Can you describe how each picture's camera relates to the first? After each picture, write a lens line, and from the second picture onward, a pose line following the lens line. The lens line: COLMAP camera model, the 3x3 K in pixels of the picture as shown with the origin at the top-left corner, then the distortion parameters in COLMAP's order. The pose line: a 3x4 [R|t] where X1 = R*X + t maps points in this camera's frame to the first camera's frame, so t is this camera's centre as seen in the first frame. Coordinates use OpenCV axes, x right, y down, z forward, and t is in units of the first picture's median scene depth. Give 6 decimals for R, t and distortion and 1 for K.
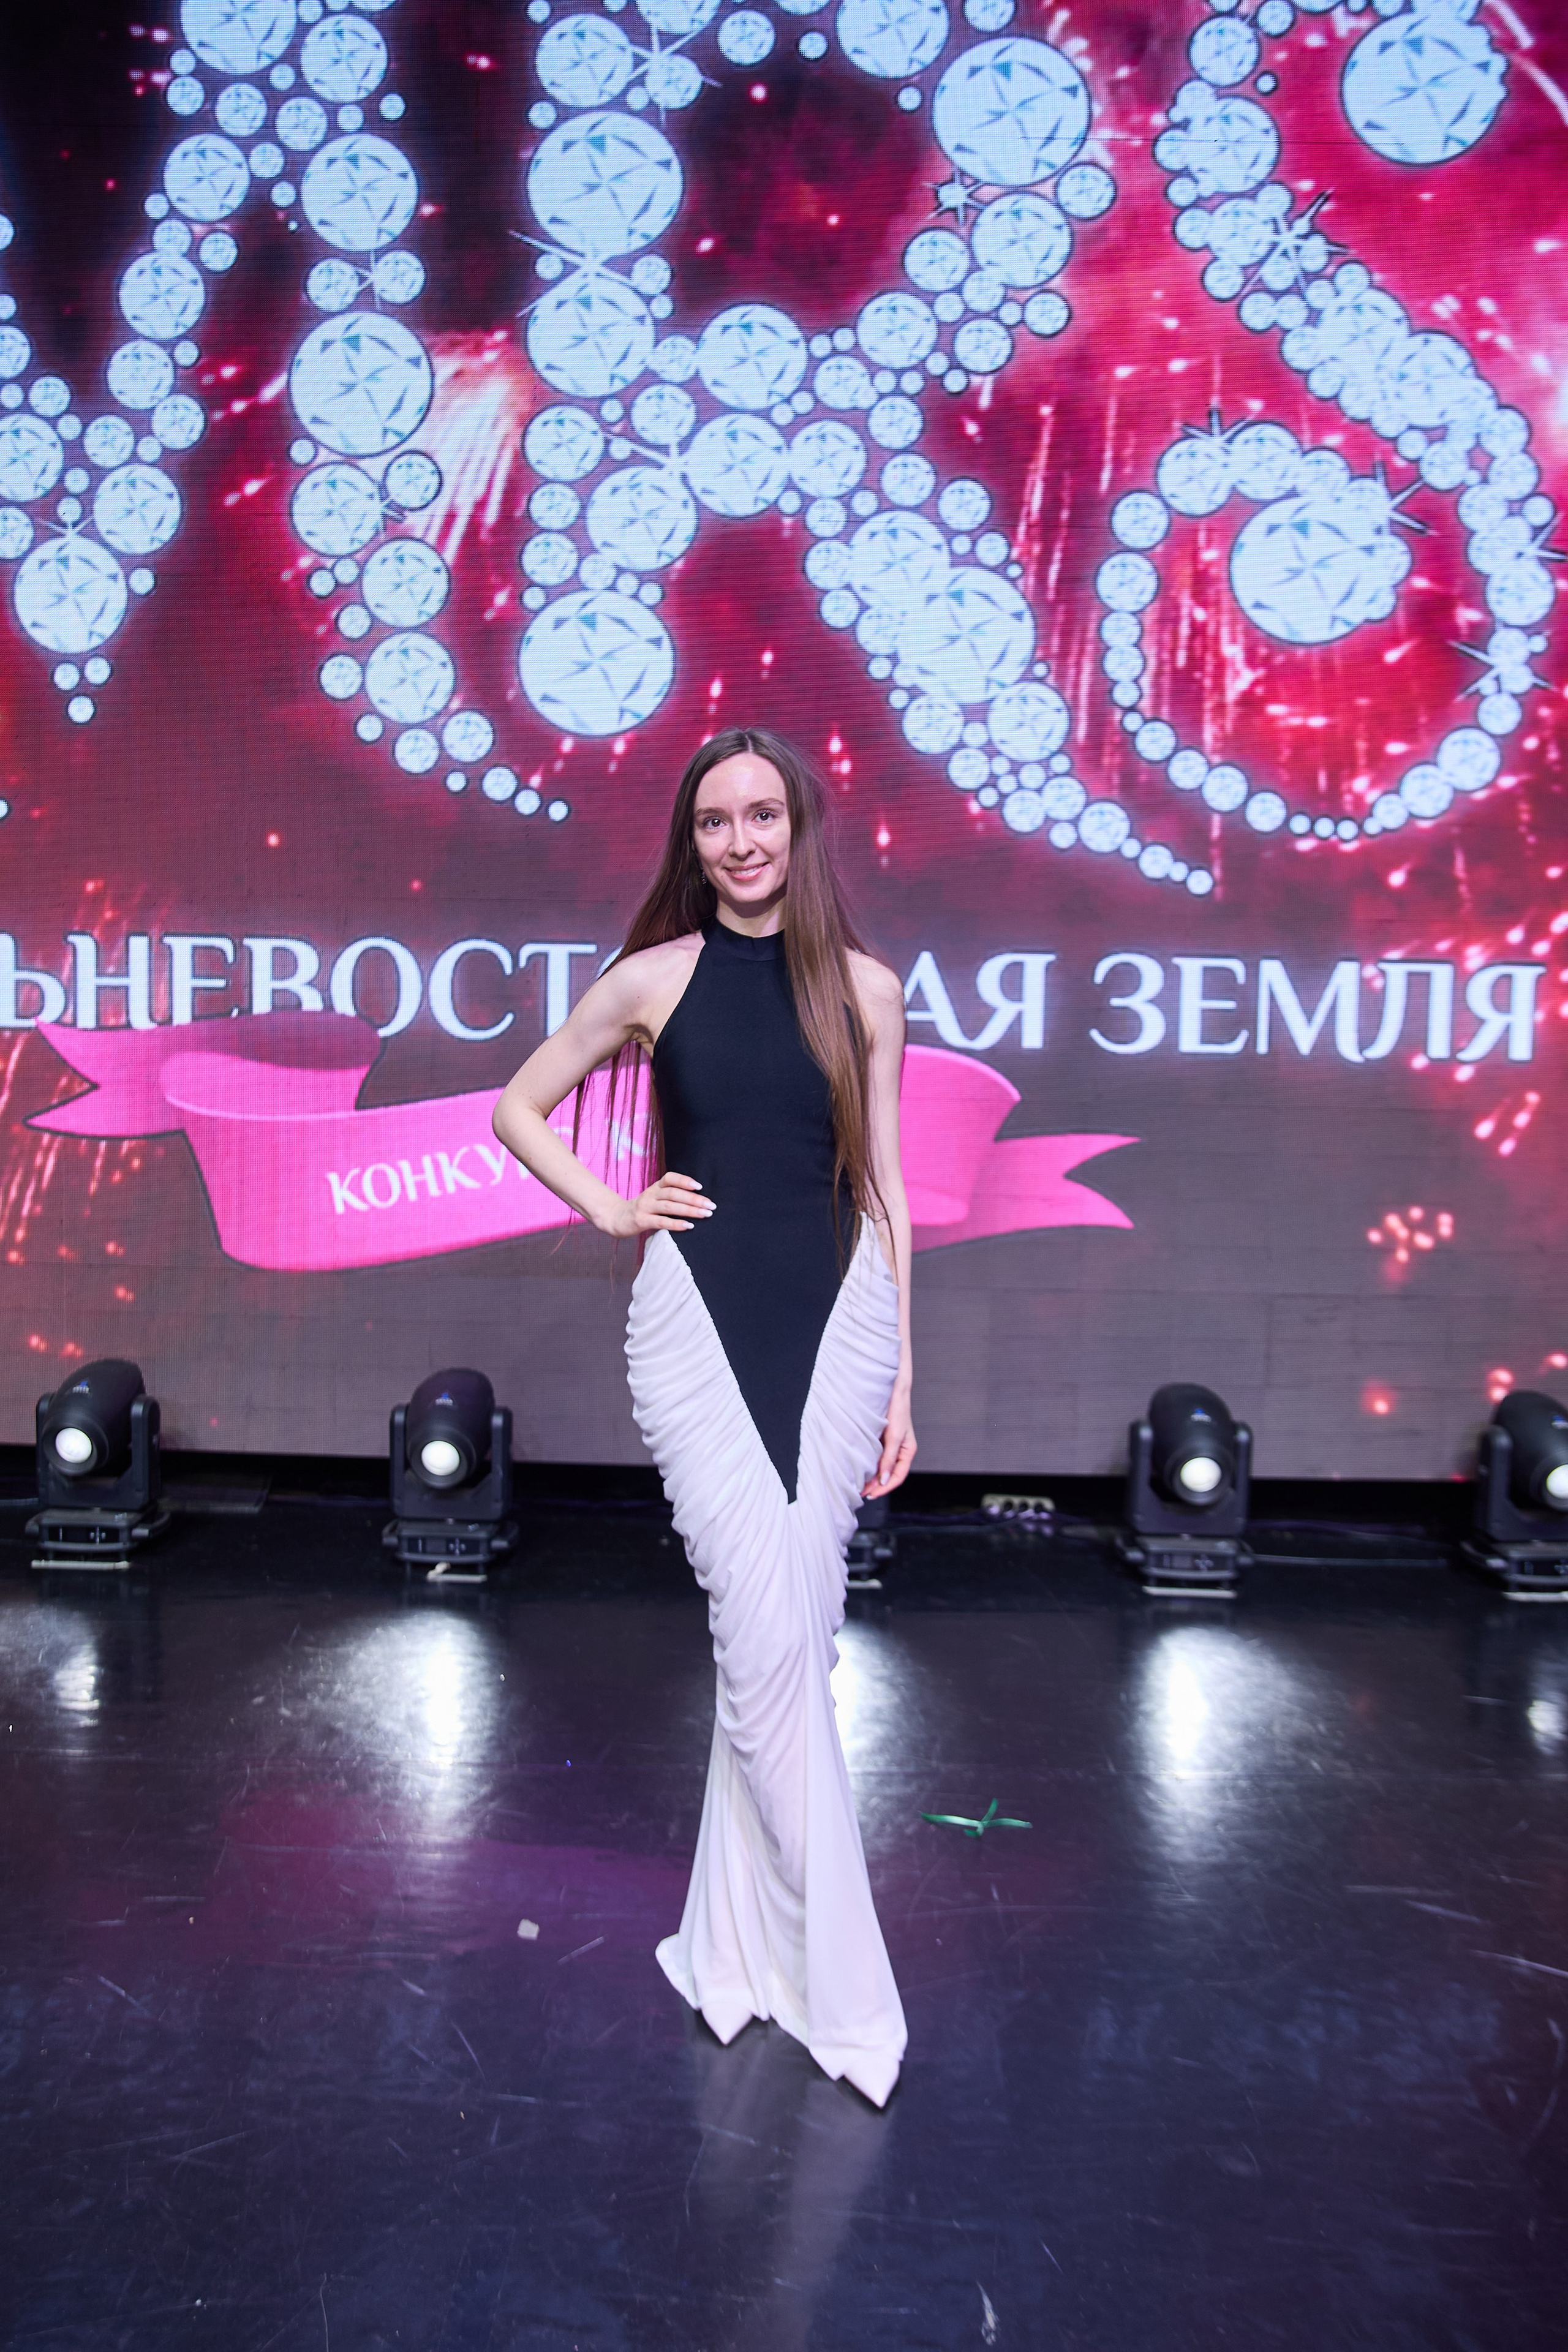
lens RADIAL K [[1893.9, 0, 779.2], [0, 1893.9, 1185.7], [0, 0, 1]] dist [-0.077224, 0.091186]
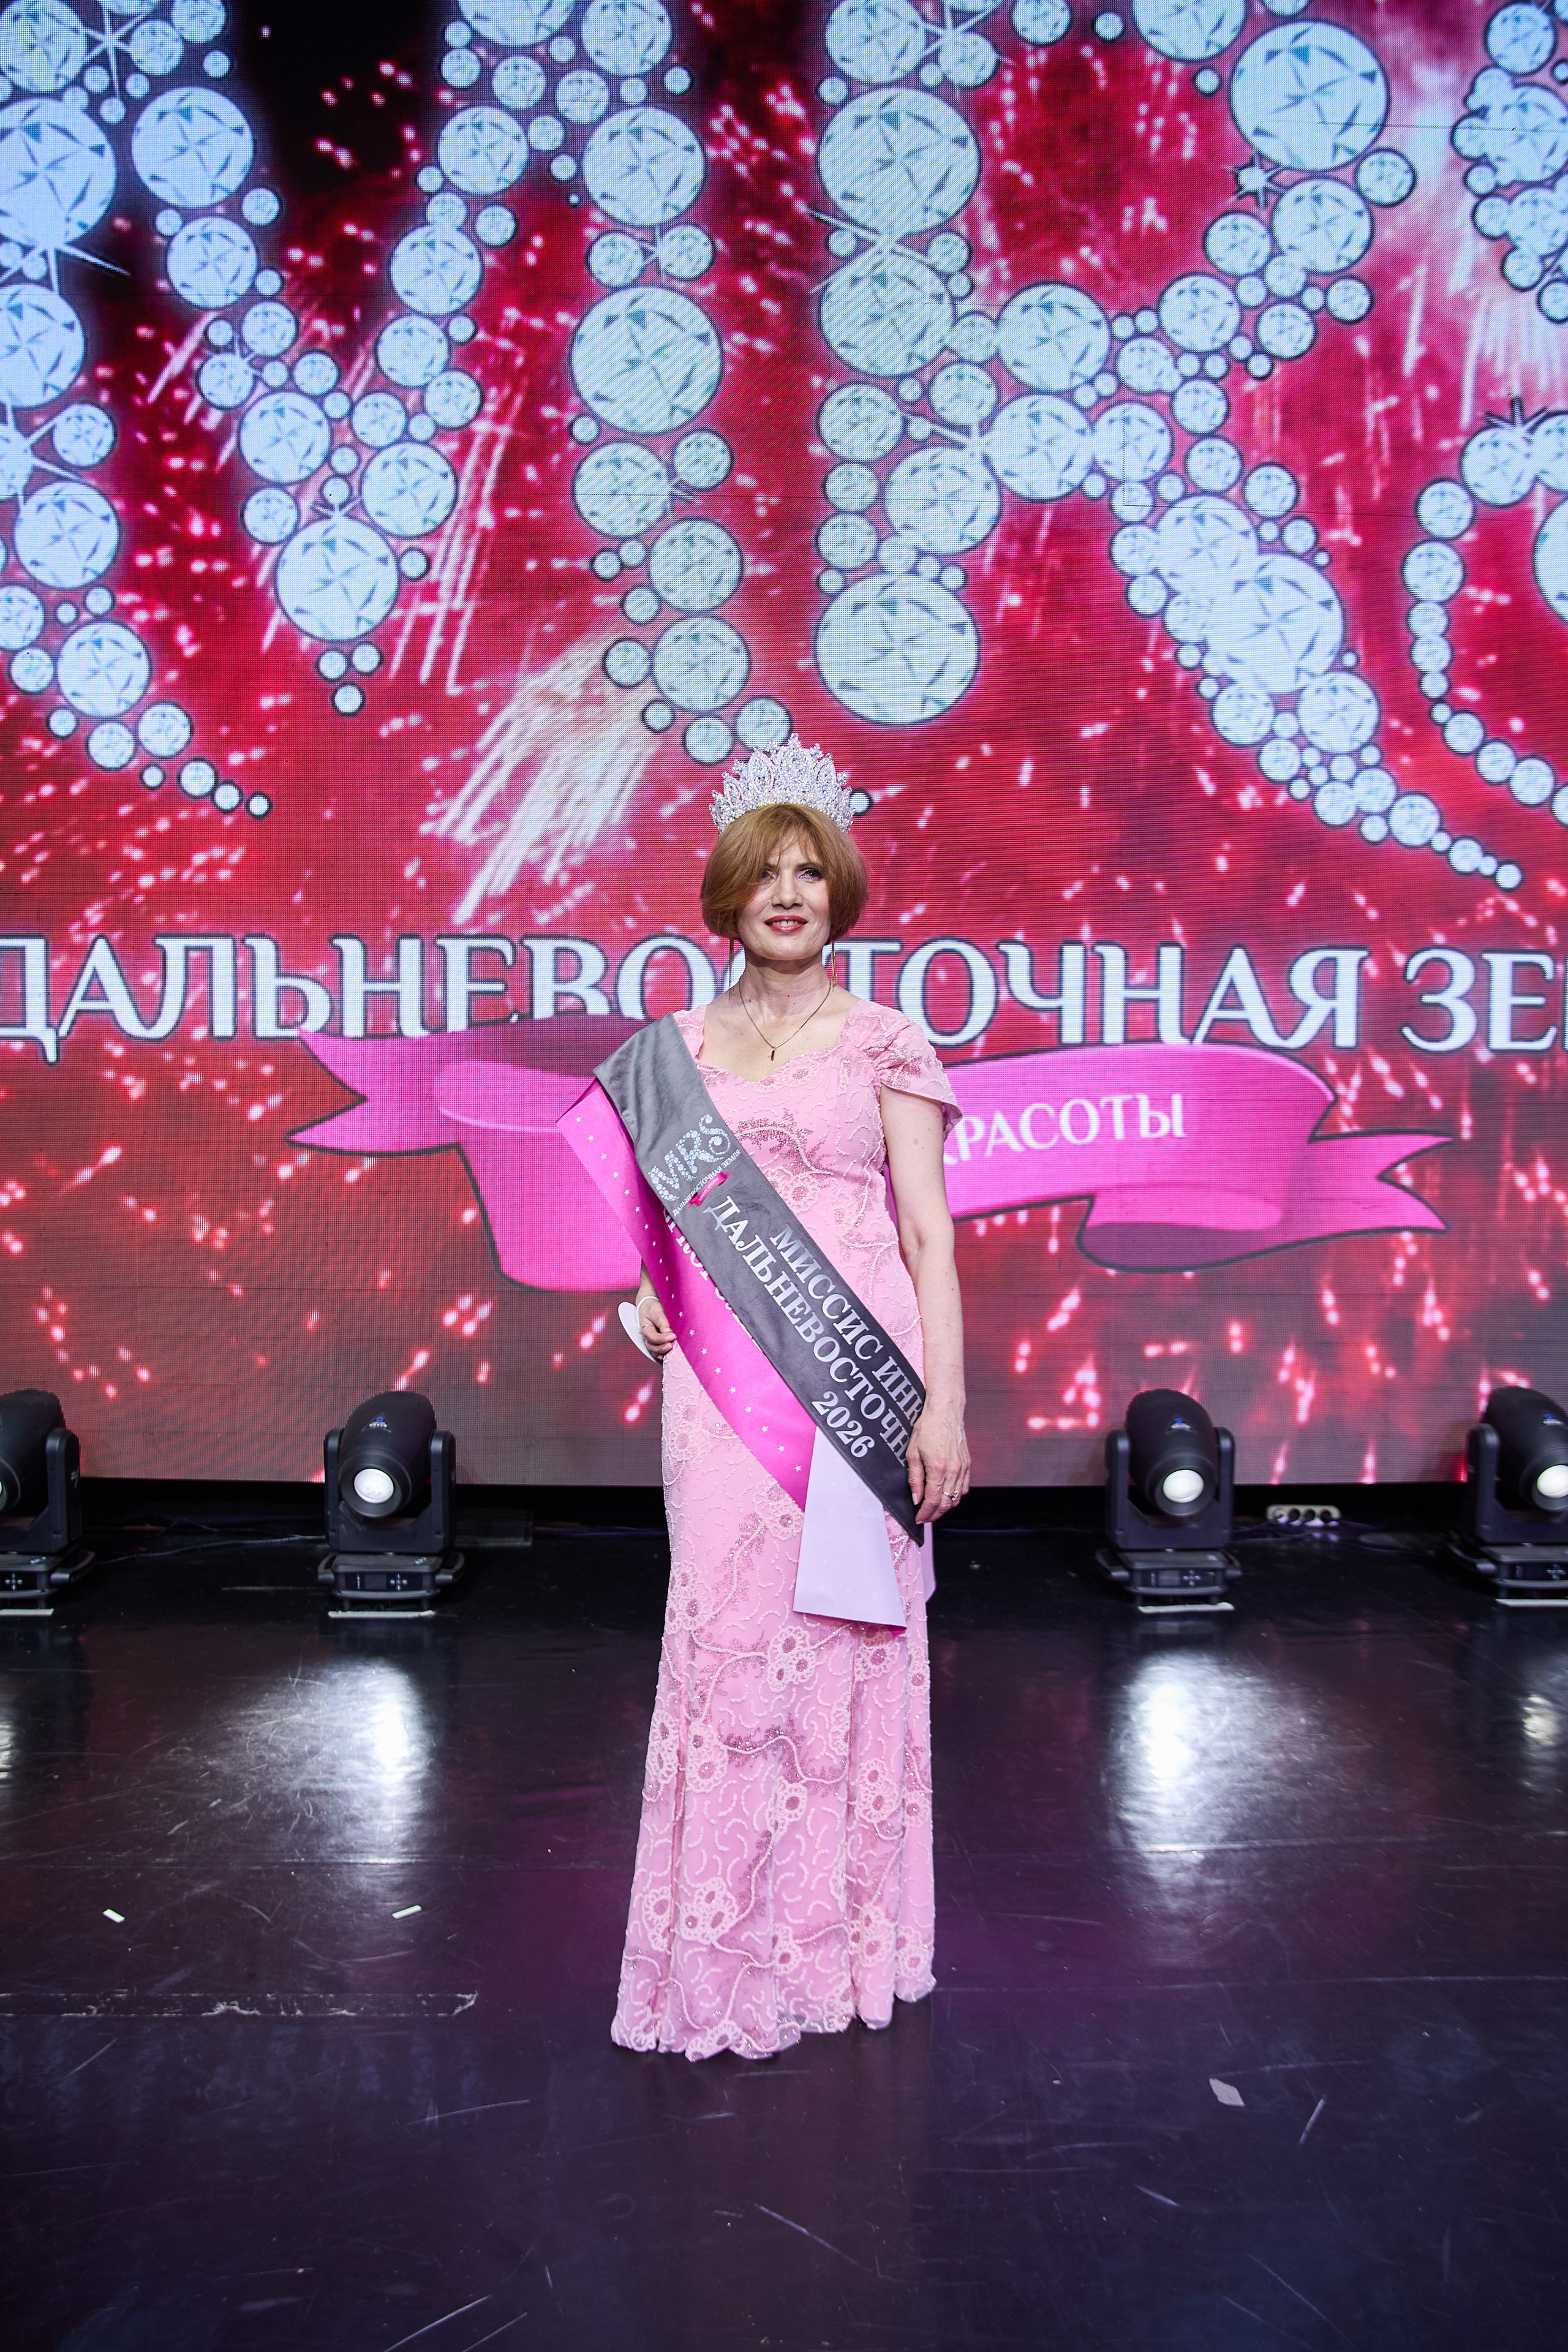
lens RADIAL K [[1621.0, 0, 775.8], [0, 1621.0, 1198.0], [0, 0, 1]] dist [-0.107256, 0.072253]
pose [[0.998883, -0.017342, 0.043947, -0.200558], [0.017722, 0.999809, -0.008261, 0.006972], [-0.043795, 0.009031, 0.999000, 0.193492]]
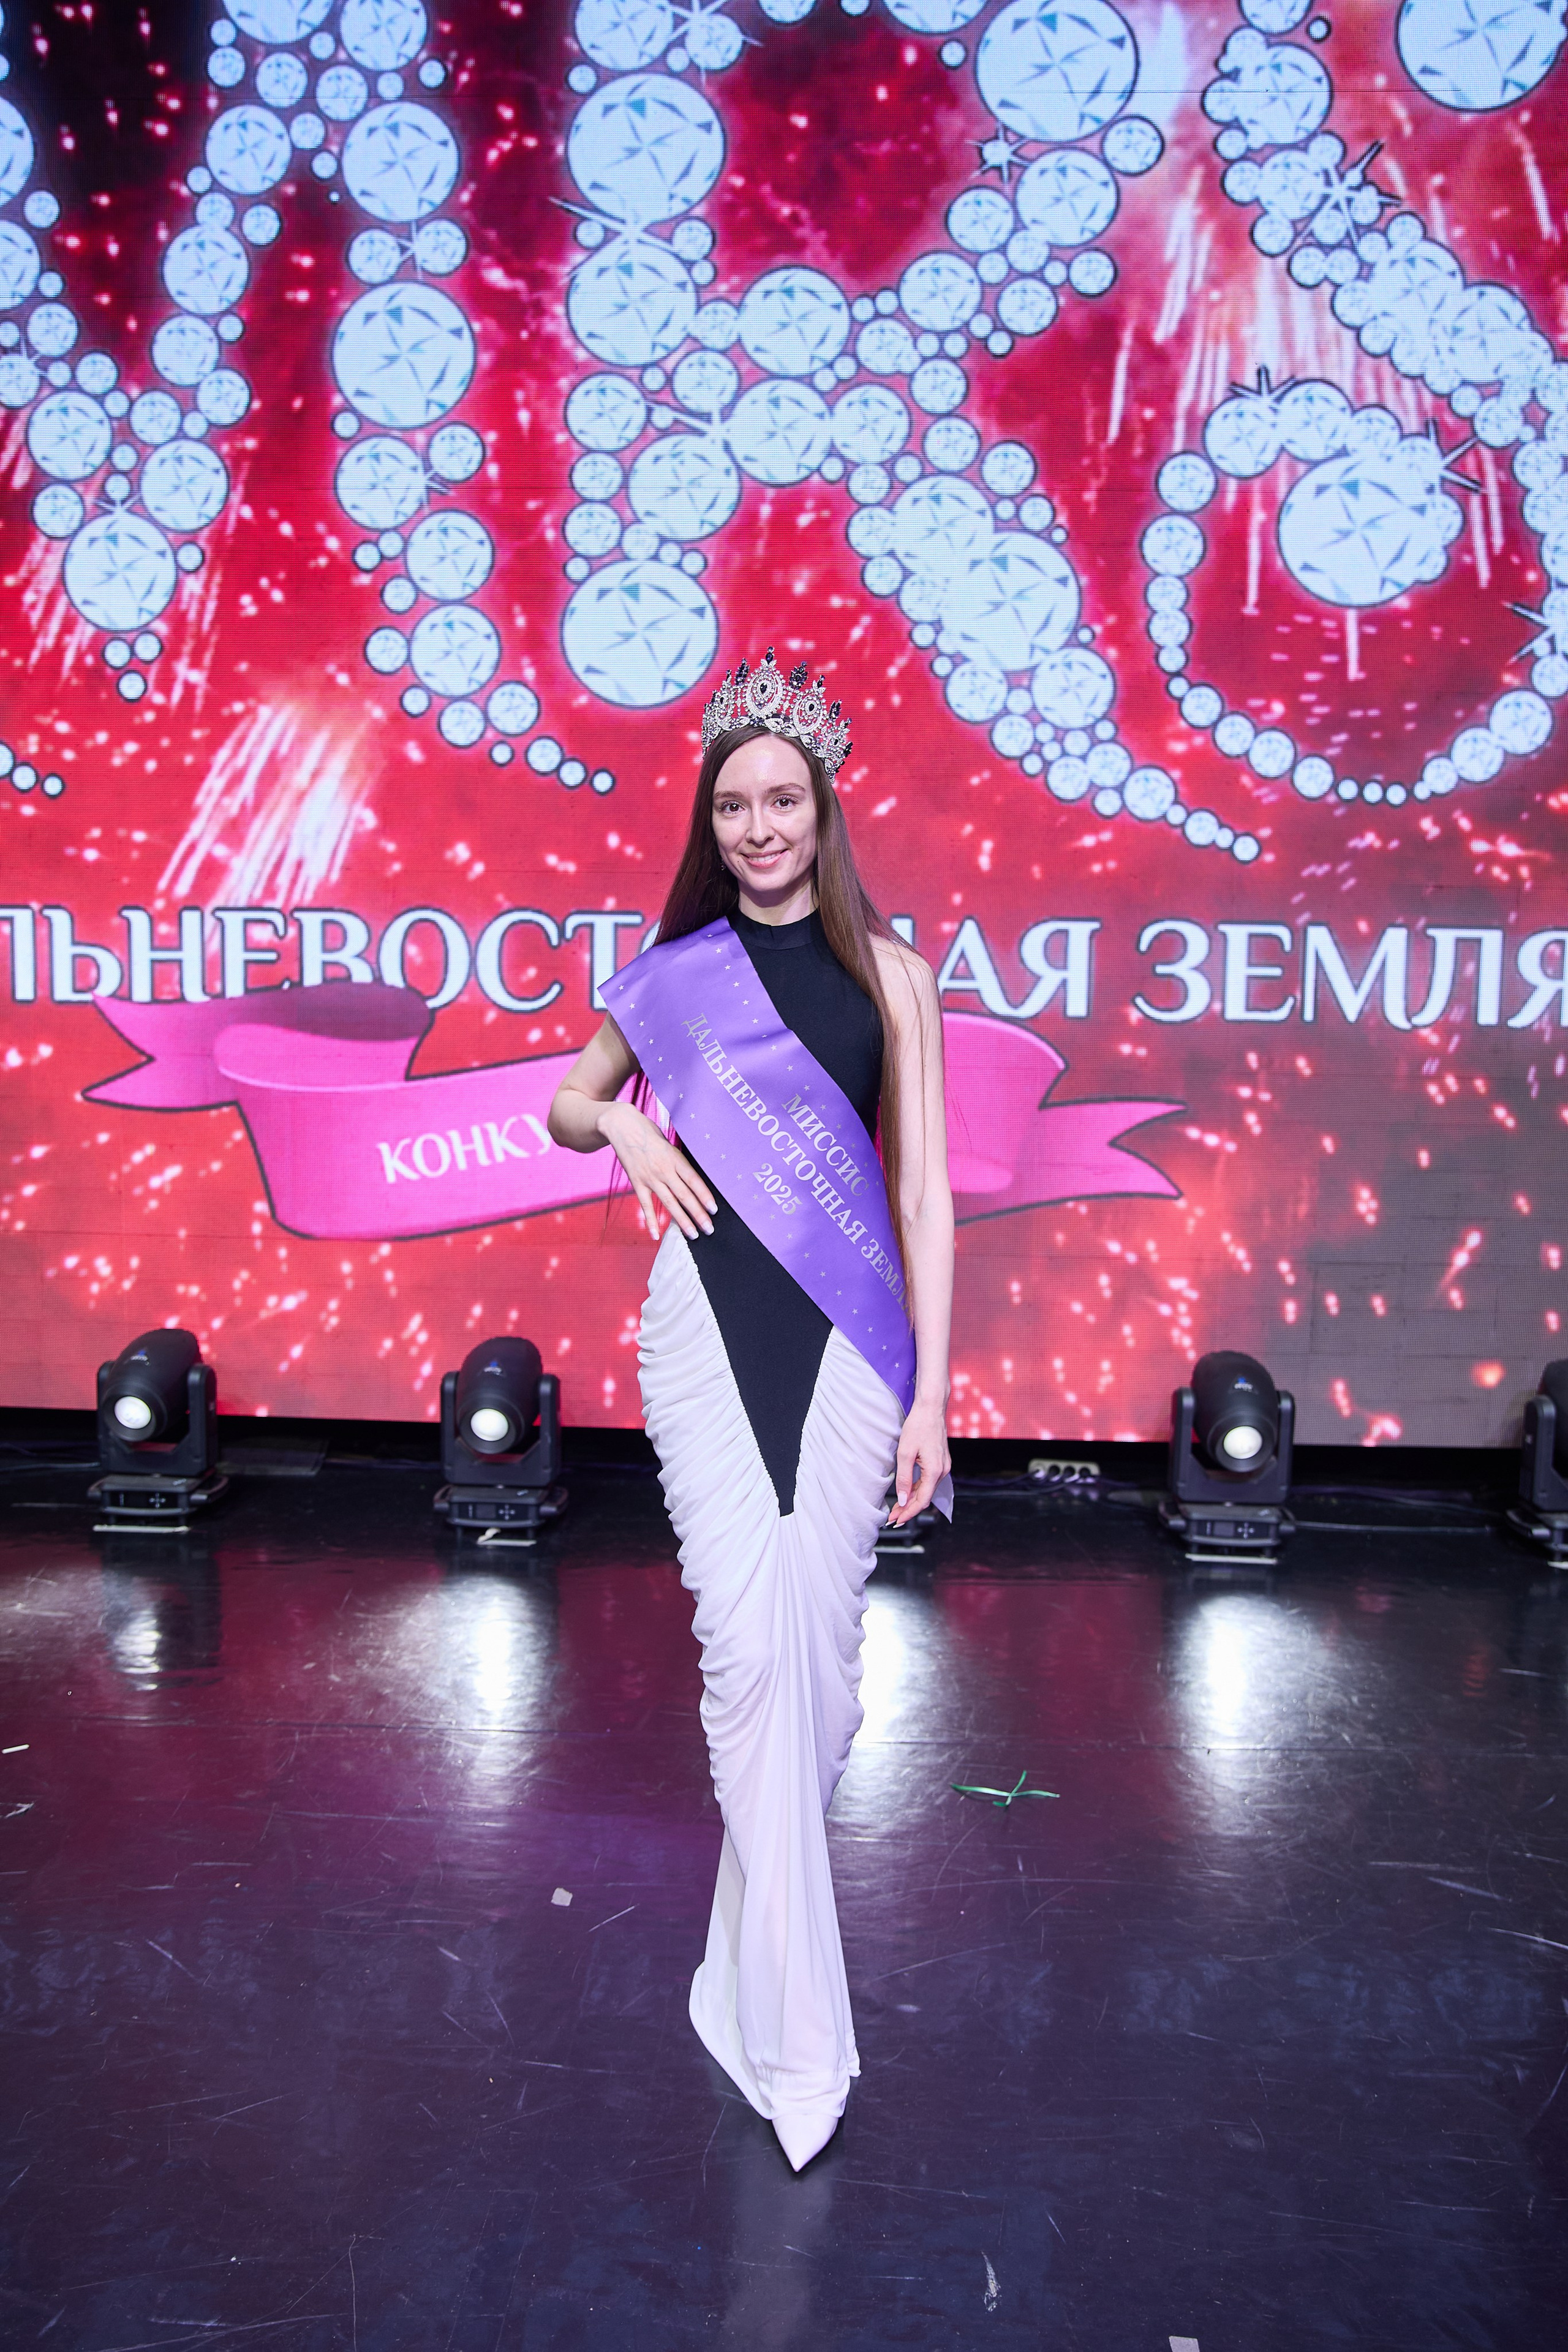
lens RADIAL K [[1893.9, 0, 783.5], [0, 1893.9, 1189.1], [0, 0, 1]] dist [-0.077224, 0.091186]
pose [[0.999397, -0.001870, -0.034665, 0.013414], [0.002918, 0.999540, 0.030199, -0.012398], [0.034592, -0.030282, 0.998943, -0.006394]]
